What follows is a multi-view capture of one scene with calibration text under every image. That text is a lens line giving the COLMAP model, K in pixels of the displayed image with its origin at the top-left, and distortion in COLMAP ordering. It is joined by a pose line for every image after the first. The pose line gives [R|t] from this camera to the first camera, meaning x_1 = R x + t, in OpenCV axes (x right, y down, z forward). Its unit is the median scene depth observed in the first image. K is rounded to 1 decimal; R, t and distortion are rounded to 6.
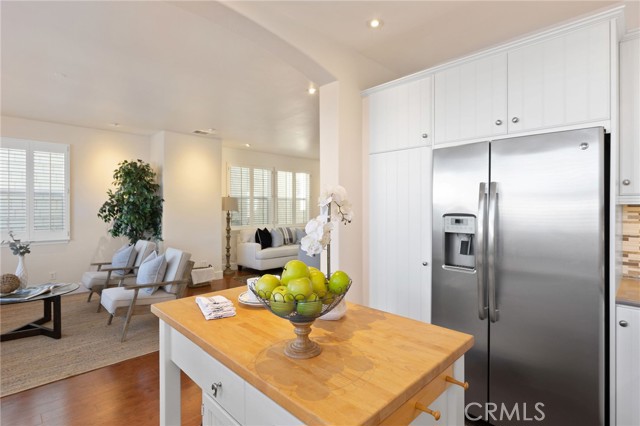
lens RADIAL K [[321.3, 0, 332.0], [0, 321.3, 207.1], [0, 0, 1]] dist [-0.000143, -0.002336]
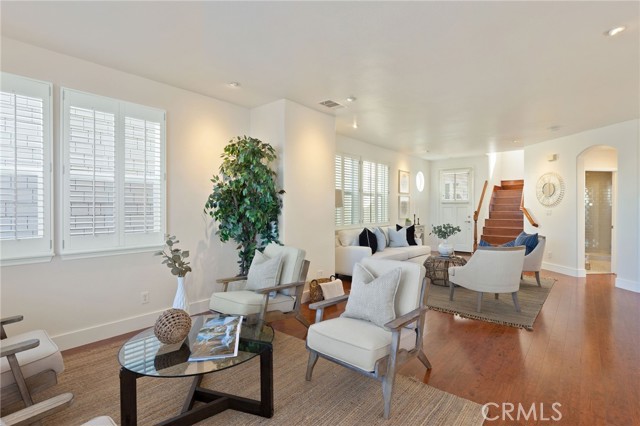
lens RADIAL K [[321.3, 0, 334.6], [0, 321.3, 206.8], [0, 0, 1]] dist [-0.000143, -0.002336]
pose [[0.994714, 0.003553, 0.102620, -0.483816], [-0.003651, 0.999993, 0.000774, 0.012487], [-0.102617, -0.001145, 0.994720, 0.240243]]
